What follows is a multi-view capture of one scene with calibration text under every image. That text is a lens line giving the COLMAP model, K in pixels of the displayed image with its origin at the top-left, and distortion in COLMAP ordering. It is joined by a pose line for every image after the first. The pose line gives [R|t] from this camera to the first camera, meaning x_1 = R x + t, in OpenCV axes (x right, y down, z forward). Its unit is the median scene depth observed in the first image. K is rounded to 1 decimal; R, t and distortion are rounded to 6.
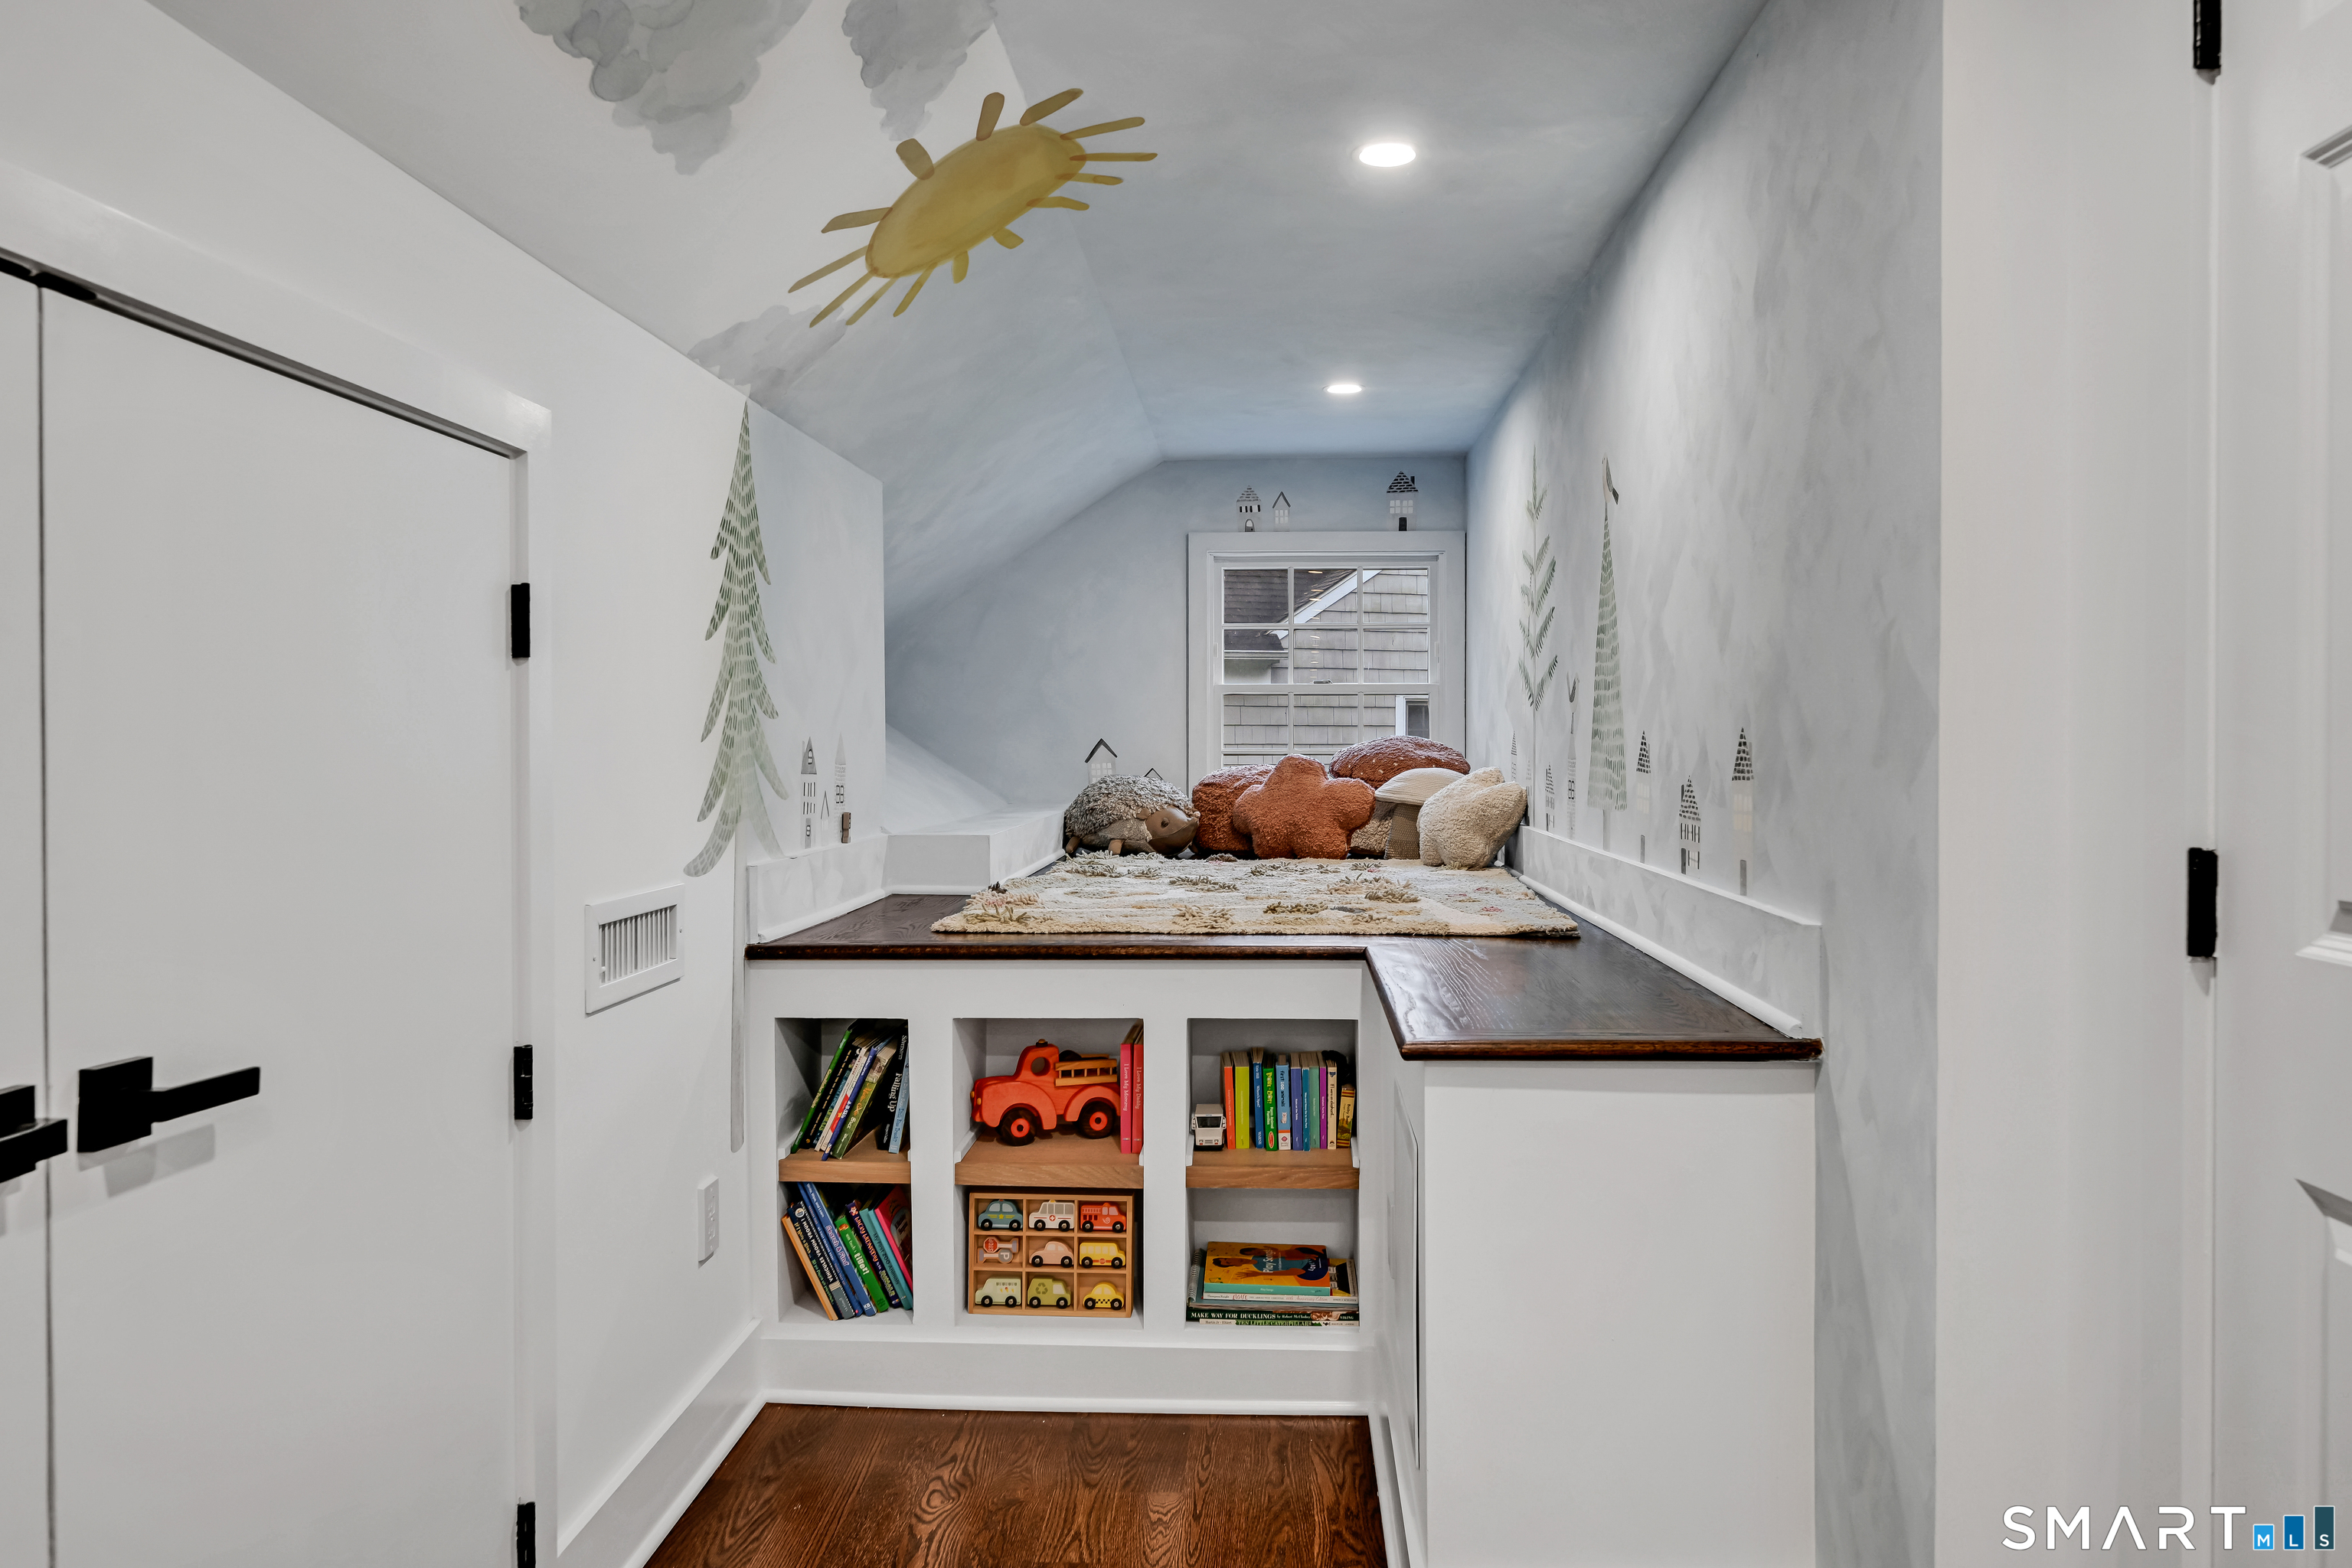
lens RADIAL K [[1864.7, 0, 1176.0], [0, 1864.7, 784.0], [0, 0, 1]] dist [0.000706, 0.000632]
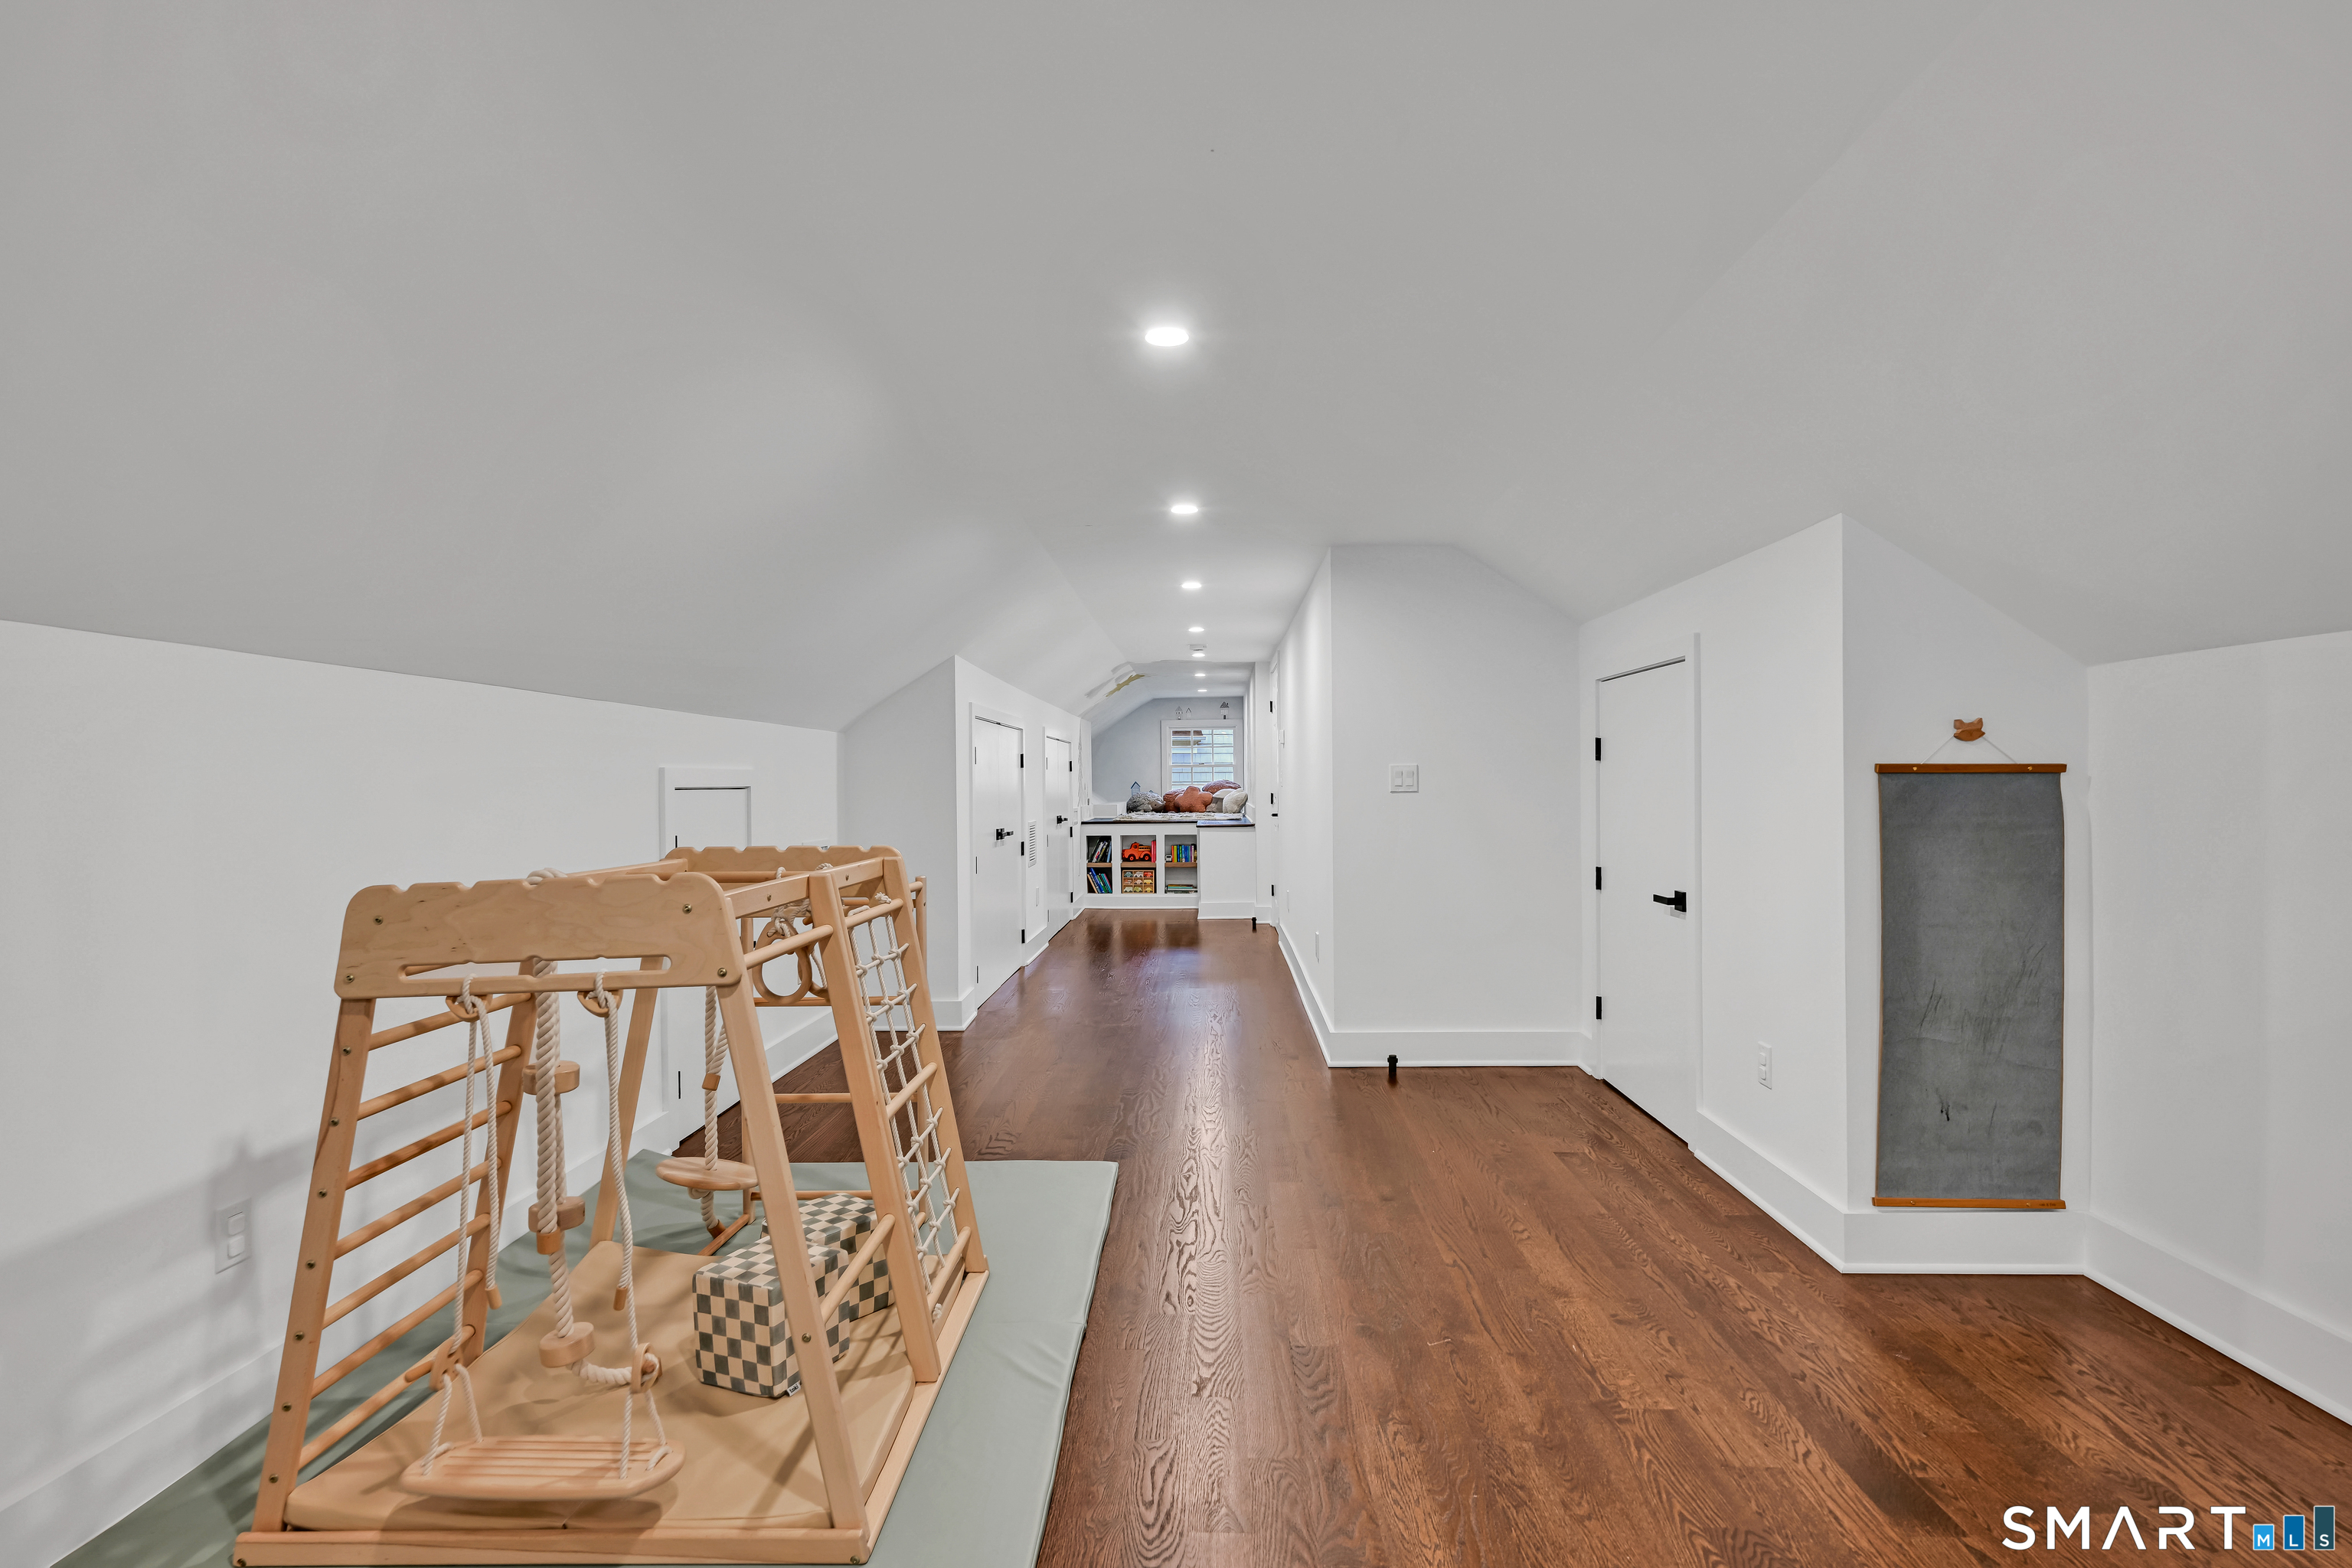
lens RADIAL K [[932.3, 0, 1176.0], [0, 932.3, 784.0], [0, 0, 1]] dist [0.000624, 0.000204]
pose [[0.999584, -0.007791, 0.027779, -0.032078], [0.008344, 0.999768, -0.019849, 0.032895], [-0.027618, 0.020073, 0.999417, -1.555193]]
